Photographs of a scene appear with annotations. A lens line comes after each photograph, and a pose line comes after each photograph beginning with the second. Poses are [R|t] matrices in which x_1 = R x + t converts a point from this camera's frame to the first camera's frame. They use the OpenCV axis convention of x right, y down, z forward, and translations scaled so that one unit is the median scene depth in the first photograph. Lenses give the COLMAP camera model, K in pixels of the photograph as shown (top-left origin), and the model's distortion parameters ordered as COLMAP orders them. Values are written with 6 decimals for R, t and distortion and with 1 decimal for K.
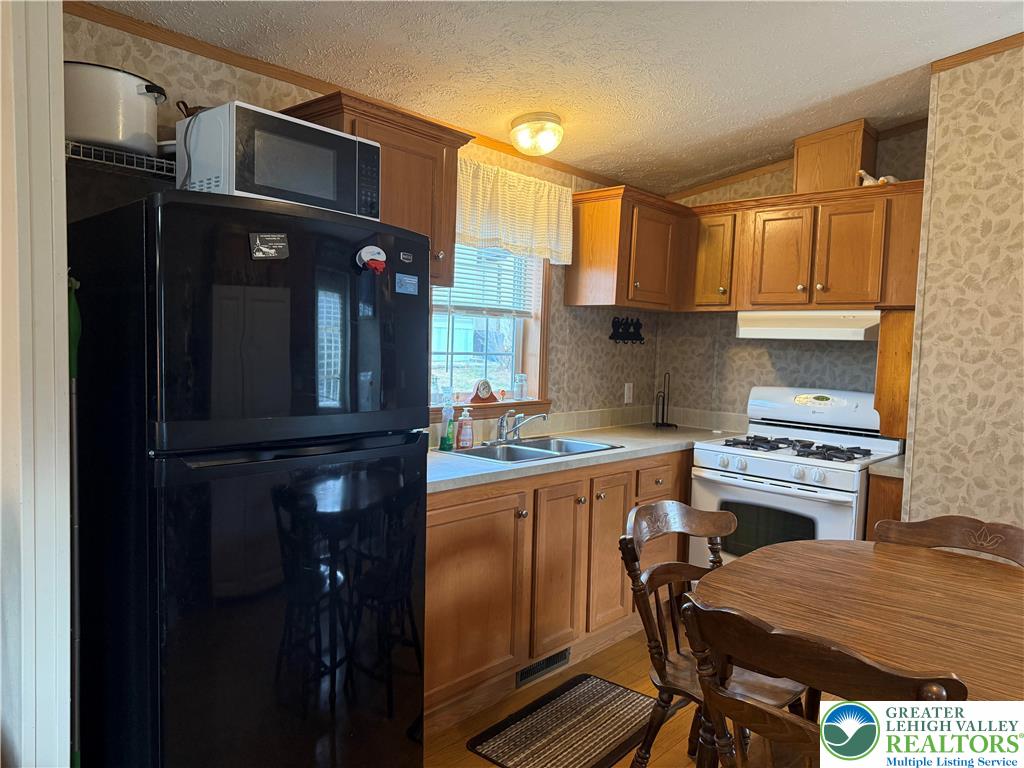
lens RADIAL K [[712.4, 0, 512.2], [0, 712.4, 393.6], [0, 0, 1]] dist [0.057567, -0.078345]
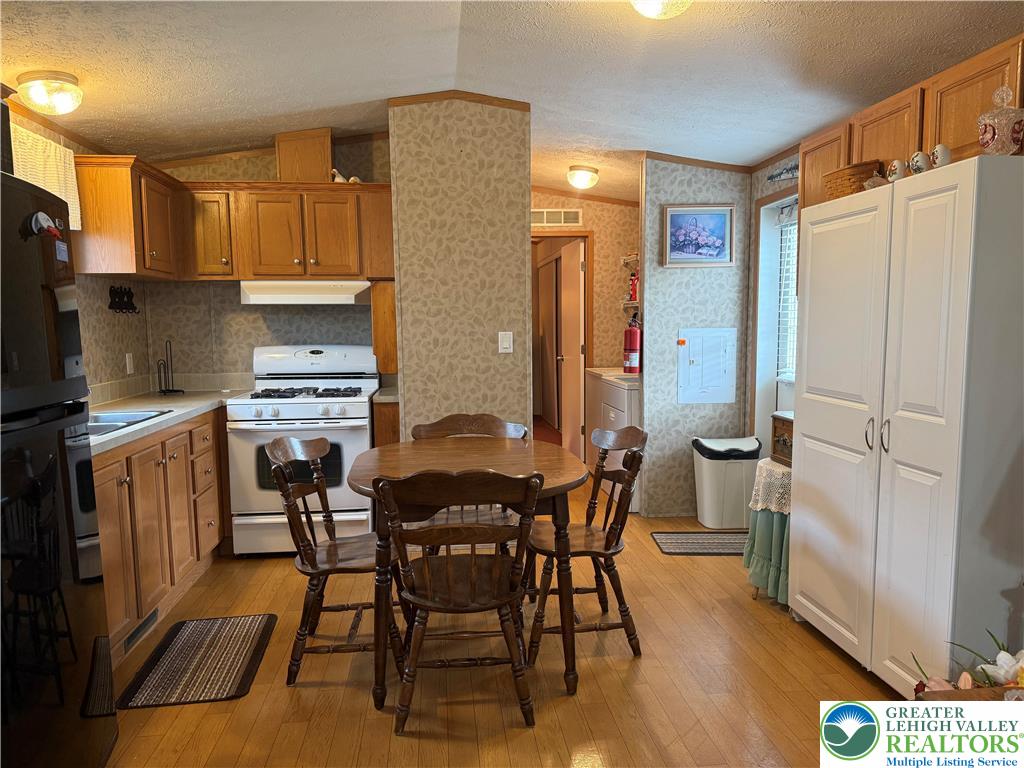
lens RADIAL K [[712.4, 0, 507.4], [0, 712.4, 404.1], [0, 0, 1]] dist [0.057567, -0.078345]
pose [[0.662449, -0.127287, 0.738214, -0.313810], [0.086305, 0.991864, 0.093576, 0.009421], [-0.744119, 0.001722, 0.668045, -0.078943]]
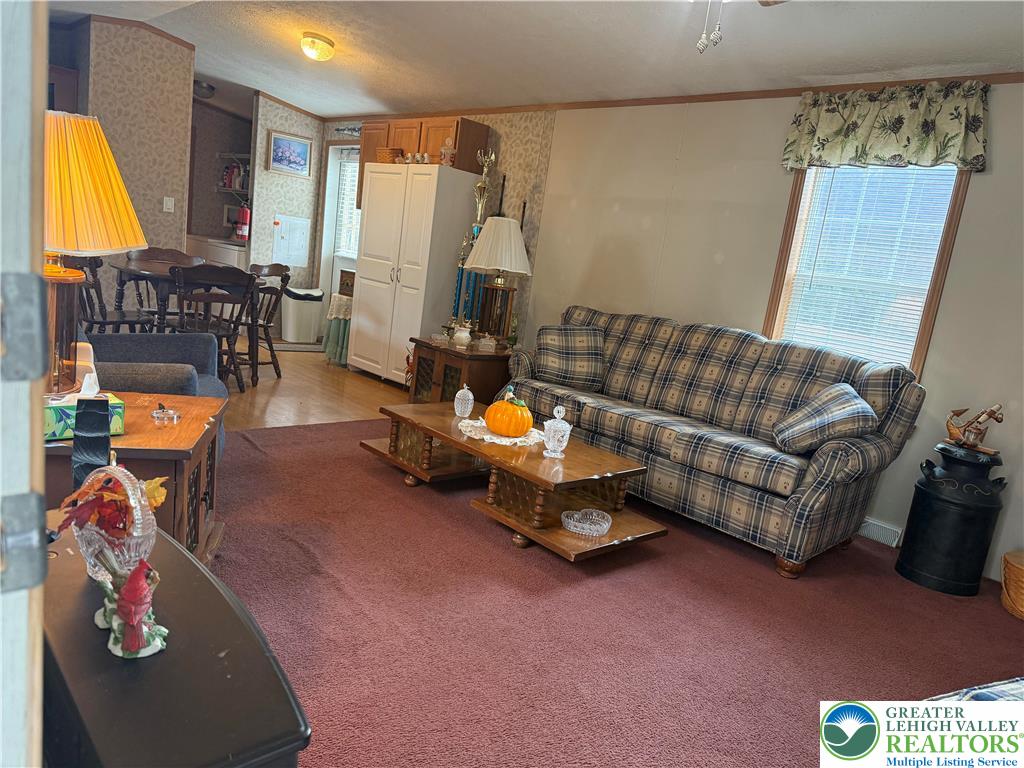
lens RADIAL K [[712.4, 0, 509.8], [0, 712.4, 396.1], [0, 0, 1]] dist [0.057567, -0.078345]
pose [[0.061979, -0.221934, 0.973090, -1.265582], [-0.064520, 0.972034, 0.225803, 0.022658], [-0.995990, -0.076779, 0.045926, -0.246963]]
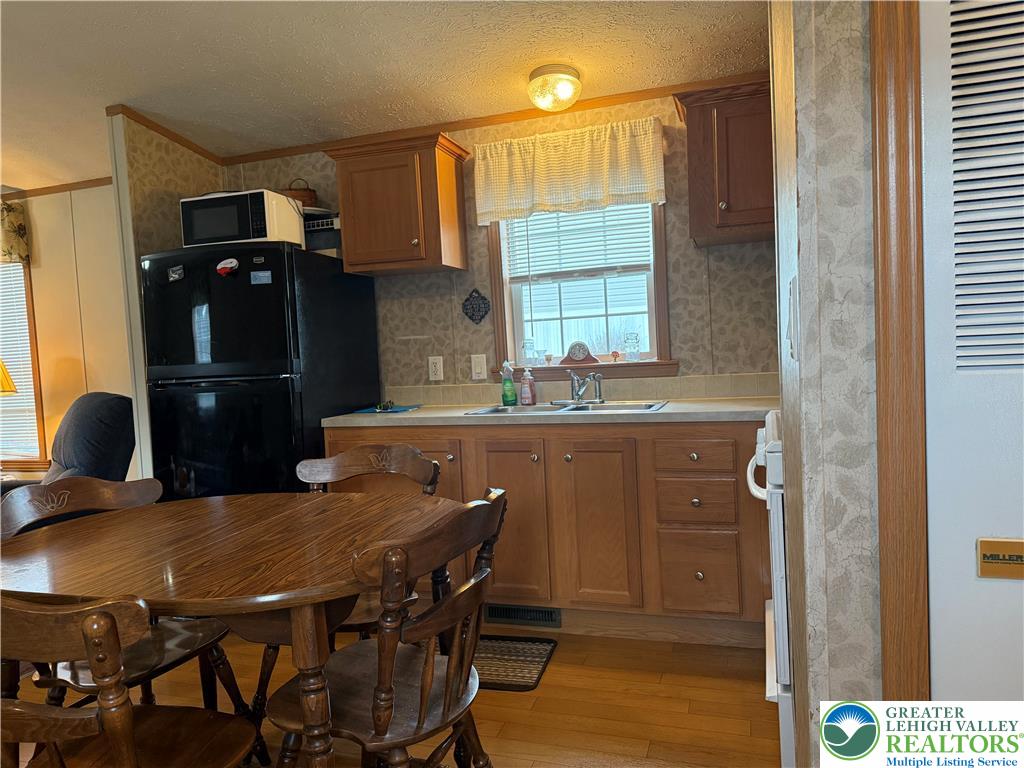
lens RADIAL K [[712.4, 0, 510.5], [0, 712.4, 388.8], [0, 0, 1]] dist [0.057567, -0.078345]
pose [[0.410094, -0.006312, -0.912021, 1.599494], [0.002577, 0.999980, -0.005762, 0.101480], [0.912039, 0.000013, 0.410102, 0.947479]]
